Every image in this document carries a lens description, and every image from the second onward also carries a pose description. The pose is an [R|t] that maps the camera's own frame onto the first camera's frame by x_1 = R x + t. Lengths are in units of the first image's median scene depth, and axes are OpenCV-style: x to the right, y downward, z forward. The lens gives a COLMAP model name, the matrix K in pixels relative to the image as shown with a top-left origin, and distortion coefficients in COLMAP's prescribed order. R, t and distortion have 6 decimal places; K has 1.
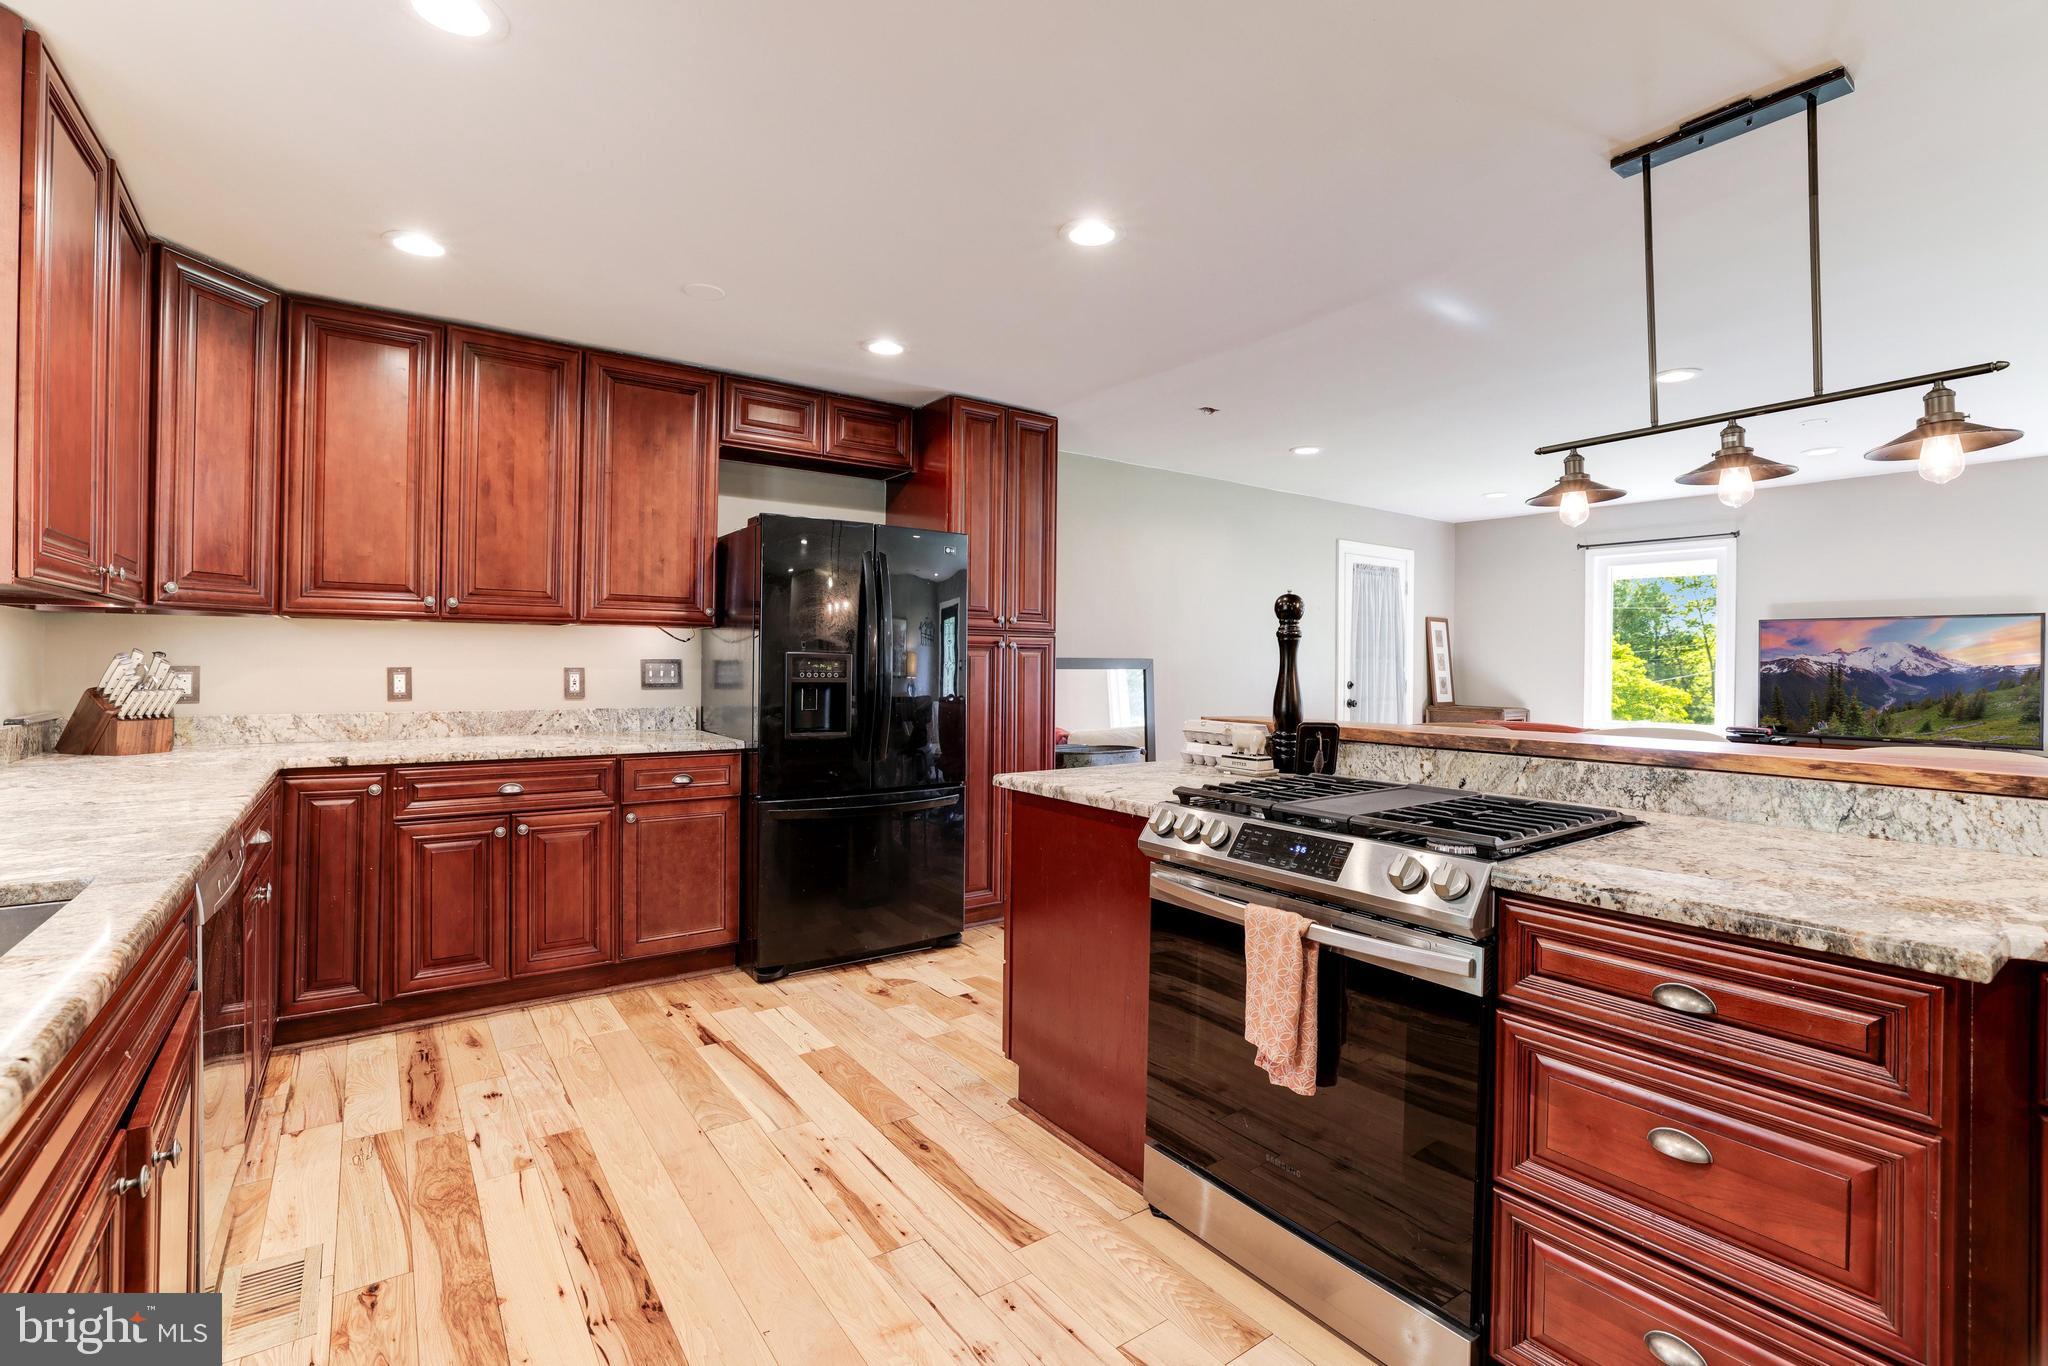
lens RADIAL K [[887.0, 0, 1013.1], [0, 887.0, 666.8], [0, 0, 1]] dist [0.001354, -0.000251]
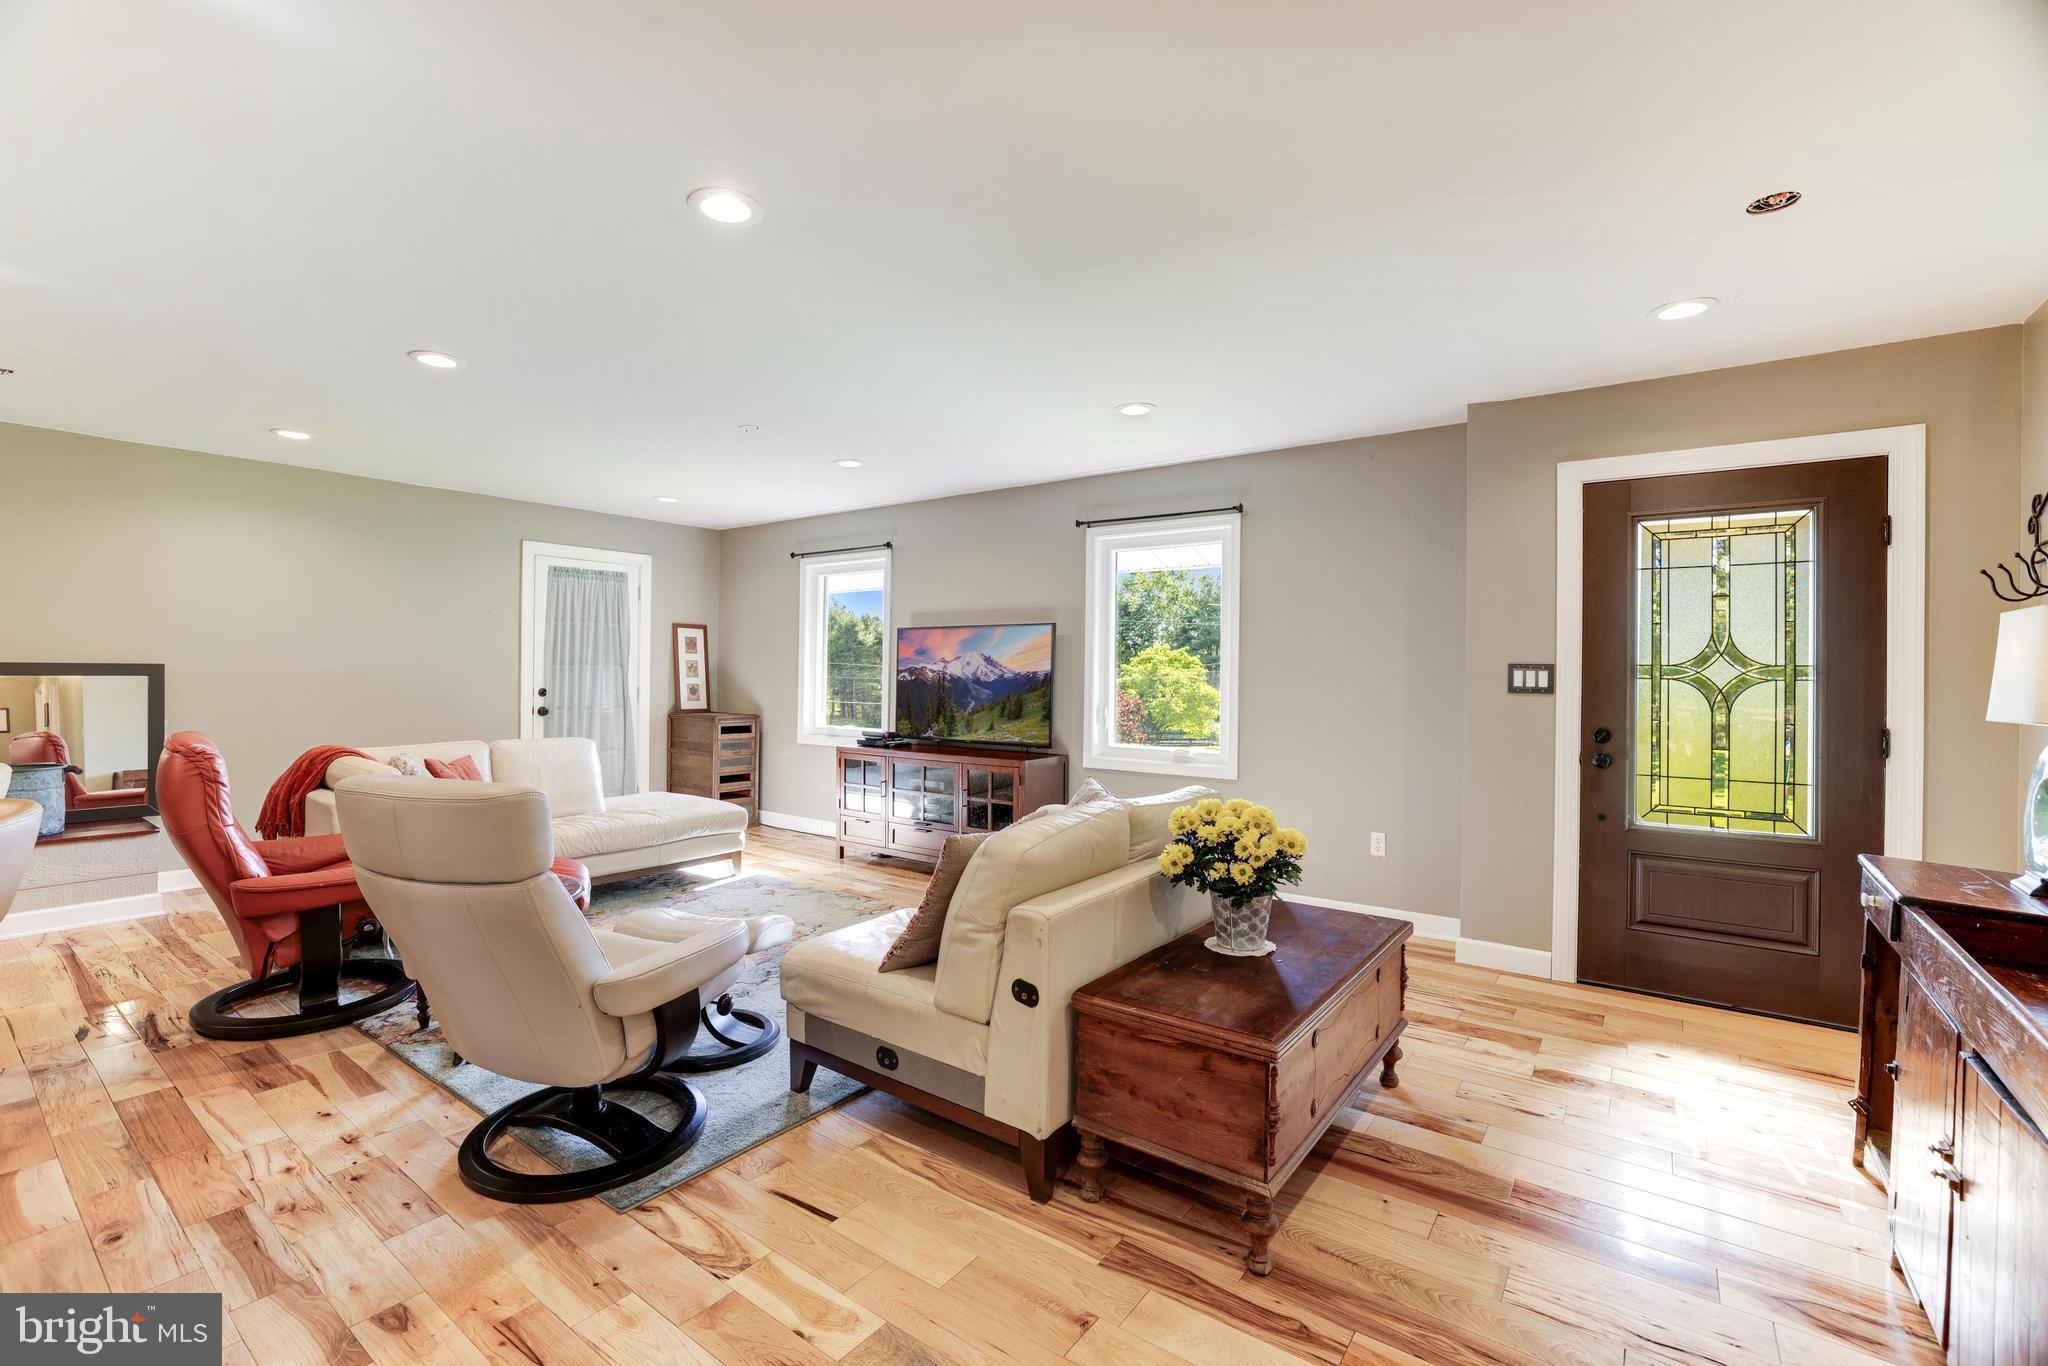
lens RADIAL K [[887.0, 0, 1020.7], [0, 887.0, 687.2], [0, 0, 1]] dist [0.001354, -0.000251]
pose [[0.950036, -0.003808, 0.312117, 0.670636], [-0.000144, 0.999920, 0.012636, 0.002976], [-0.312140, -0.012050, 0.949960, -0.089091]]
